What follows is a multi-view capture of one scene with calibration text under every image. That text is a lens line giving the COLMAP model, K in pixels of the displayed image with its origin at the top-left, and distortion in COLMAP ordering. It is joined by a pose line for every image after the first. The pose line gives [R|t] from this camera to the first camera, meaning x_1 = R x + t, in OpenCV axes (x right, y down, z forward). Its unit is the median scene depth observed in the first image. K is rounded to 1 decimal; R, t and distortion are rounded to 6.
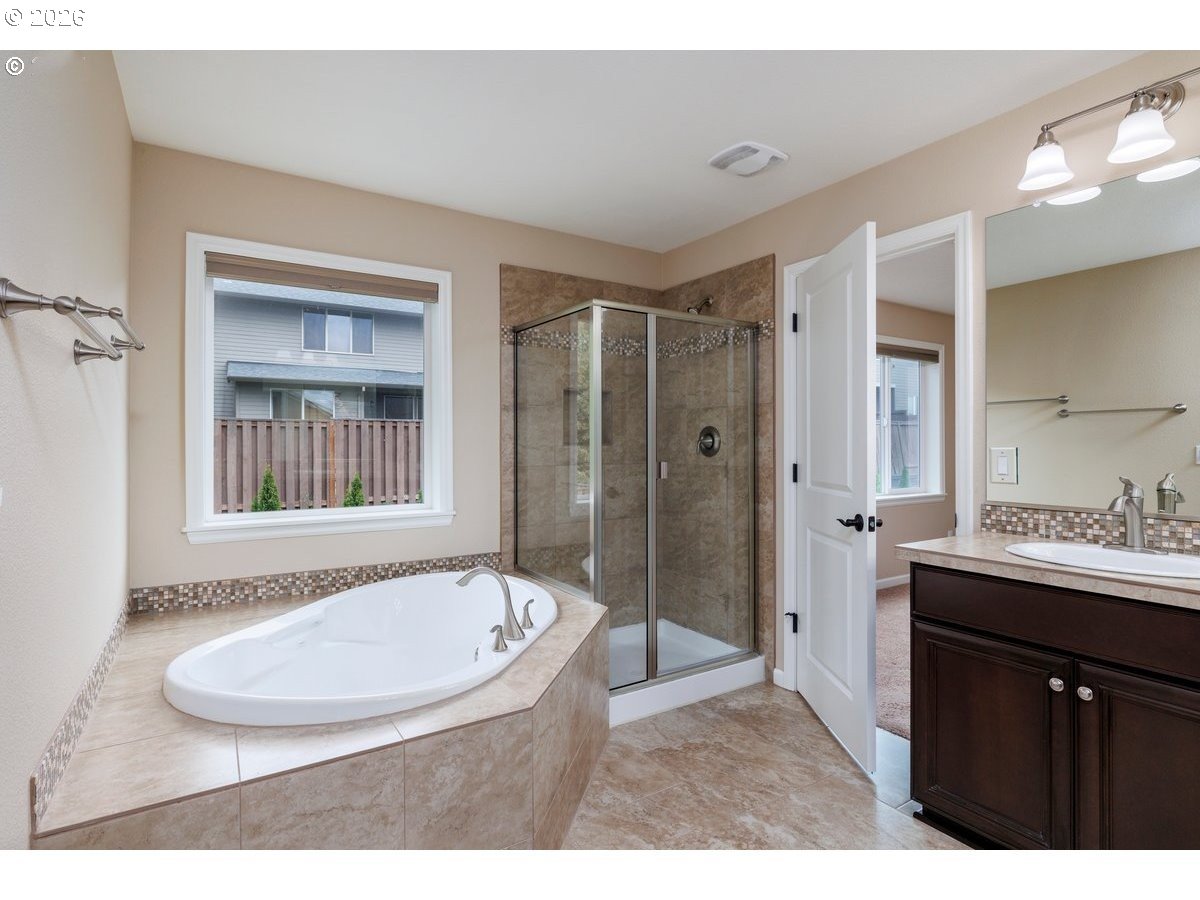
lens RADIAL K [[598.8, 0, 588.8], [0, 598.8, 445.1], [0, 0, 1]] dist [0.001169, -0.000169]
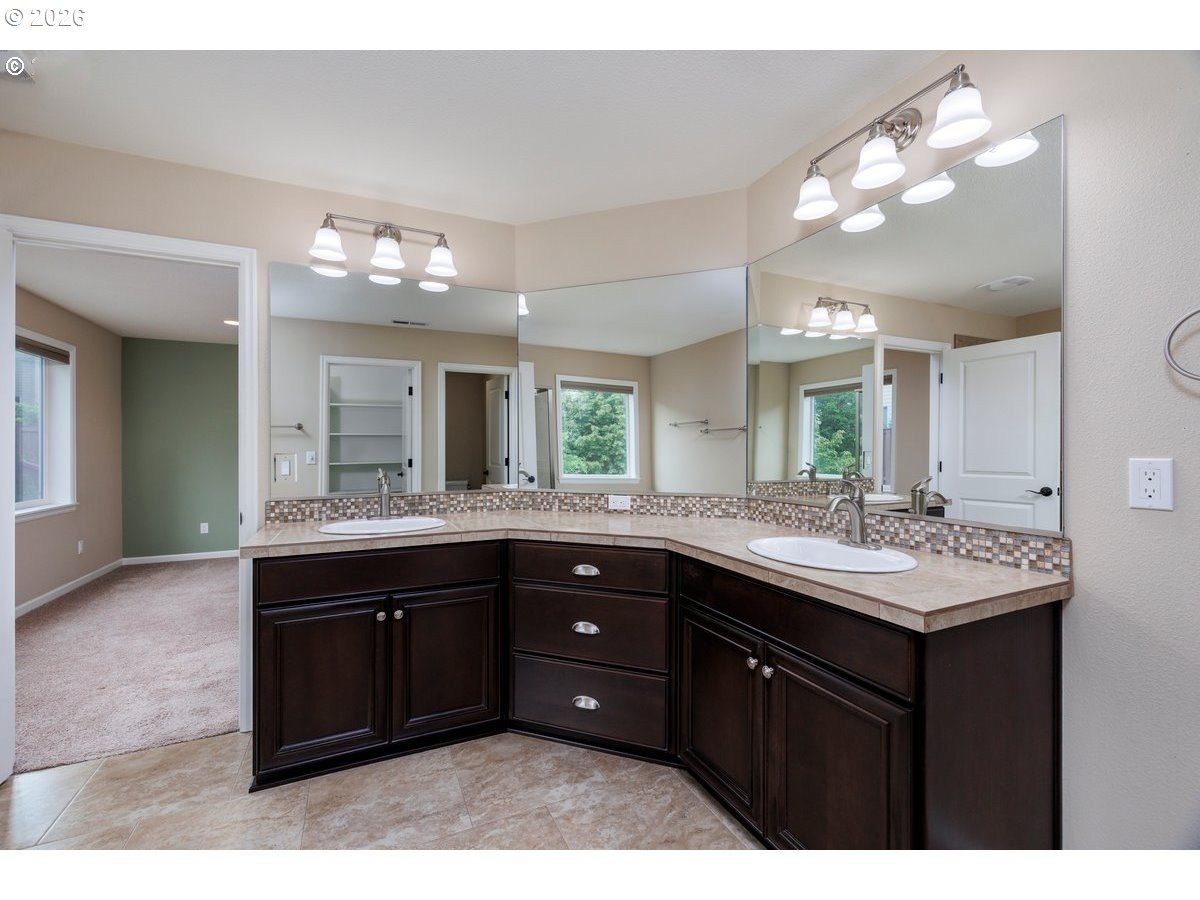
lens RADIAL K [[514.3, 0, 590.0], [0, 514.3, 450.1], [0, 0, 1]] dist [0.000414, 0.000357]
pose [[0.144393, -0.004366, 0.989511, -0.280858], [0.006788, 0.999971, 0.003421, -0.001996], [-0.989497, 0.006223, 0.144419, 0.238526]]
